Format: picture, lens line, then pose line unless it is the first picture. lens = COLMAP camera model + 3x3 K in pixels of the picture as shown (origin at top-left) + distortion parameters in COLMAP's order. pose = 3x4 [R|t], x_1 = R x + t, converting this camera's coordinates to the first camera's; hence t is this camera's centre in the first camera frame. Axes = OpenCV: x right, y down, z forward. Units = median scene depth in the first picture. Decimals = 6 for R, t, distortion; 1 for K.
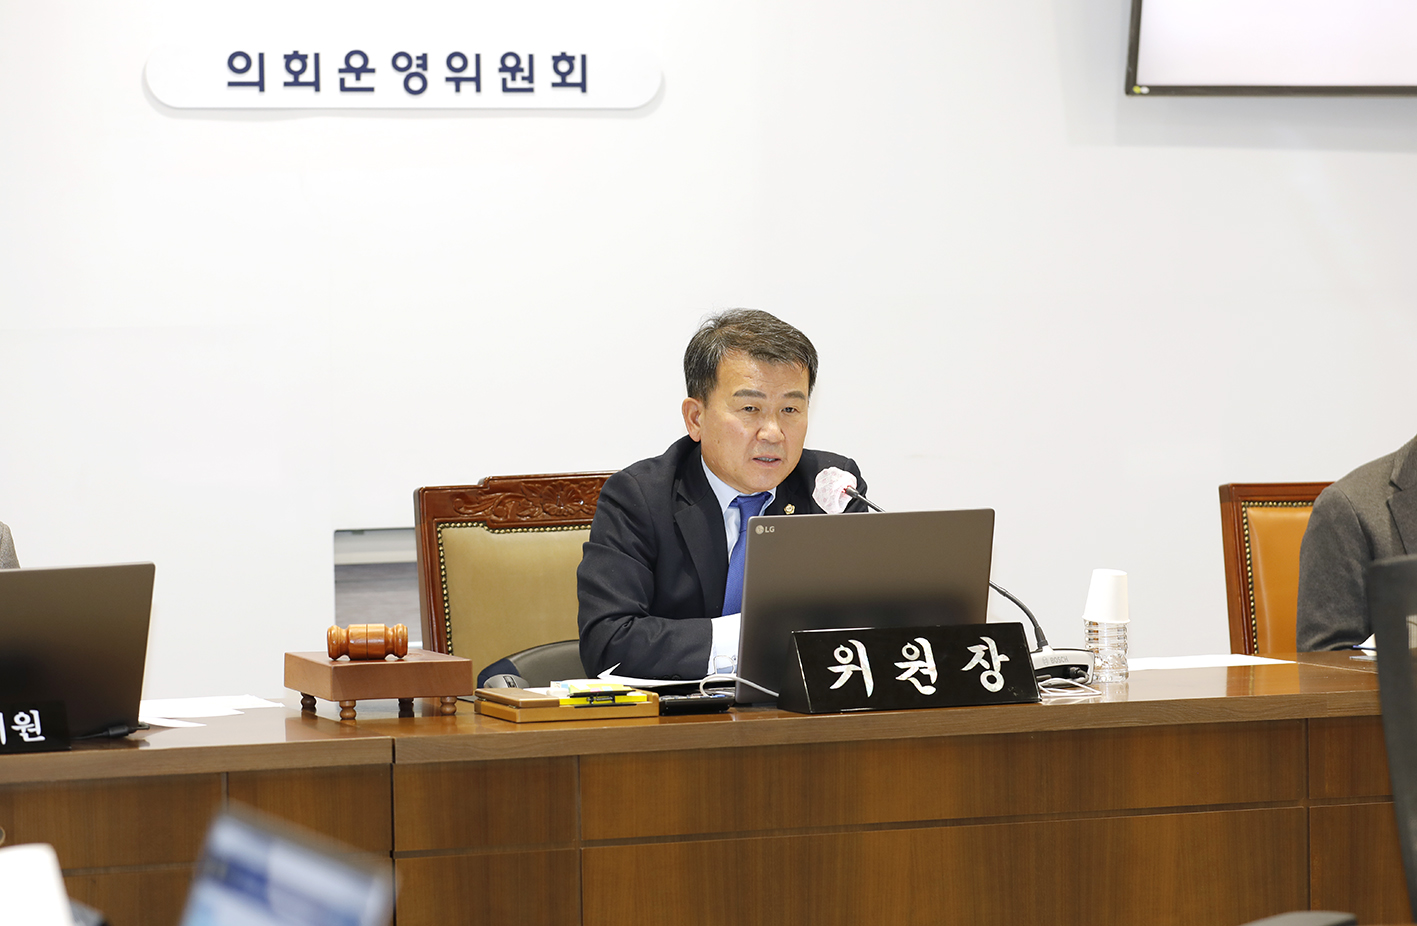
lens RADIAL K [[4905.4, 0, 708.5], [0, 4905.4, 463.0], [0, 0, 1]] dist [0.113499, 0.730411]
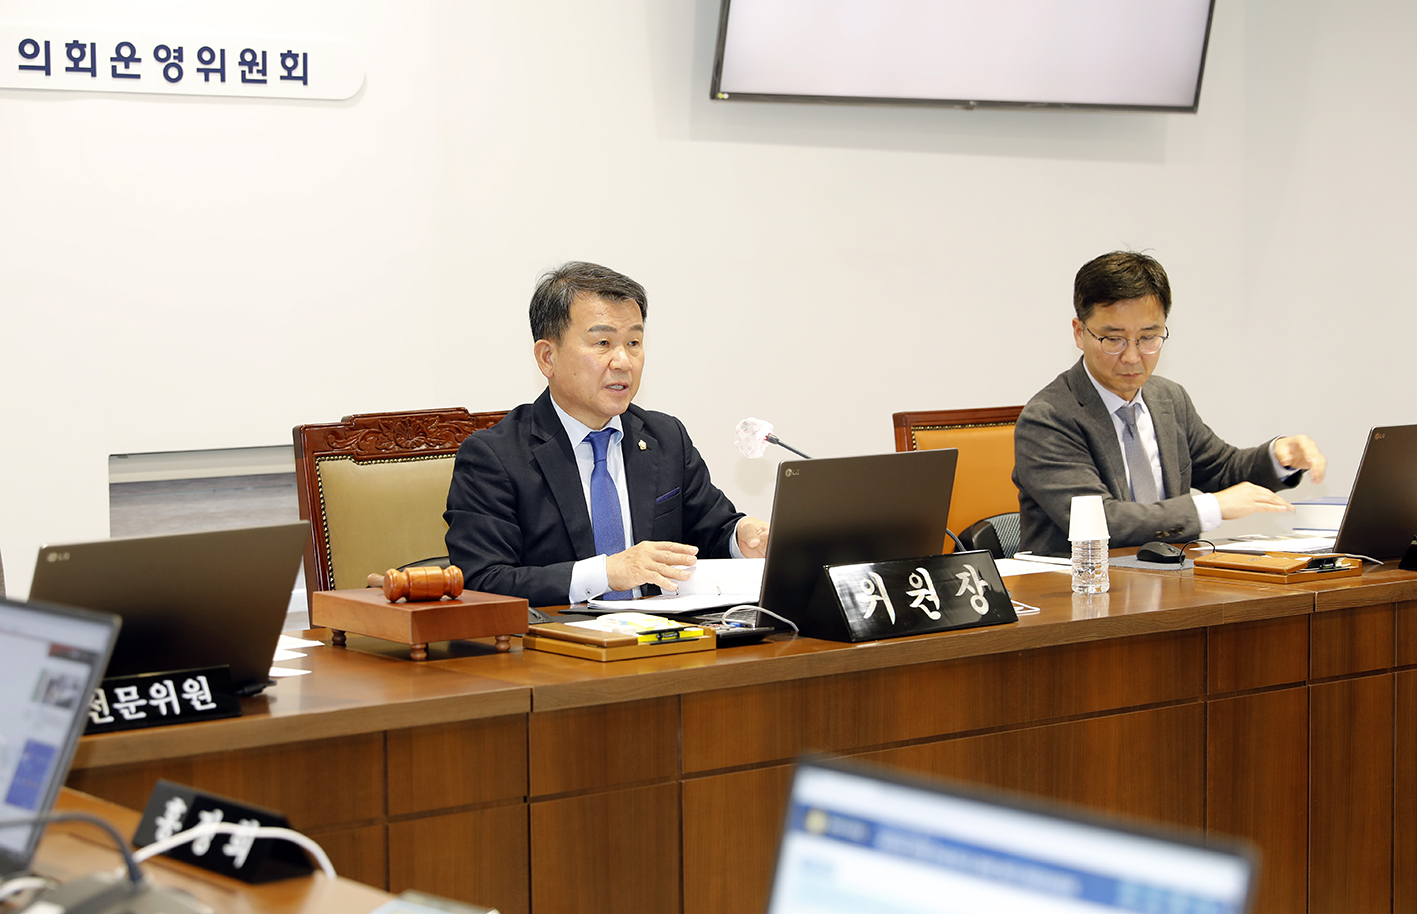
lens RADIAL K [[2922.4, 0, 707.1], [0, 2922.4, 509.7], [0, 0, 1]] dist [-0.010645, 0.694180]
pose [[0.953946, -0.019162, 0.299364, -0.169301], [0.004106, 0.998698, 0.050841, -0.009290], [-0.299949, -0.047270, 0.952783, 0.331903]]
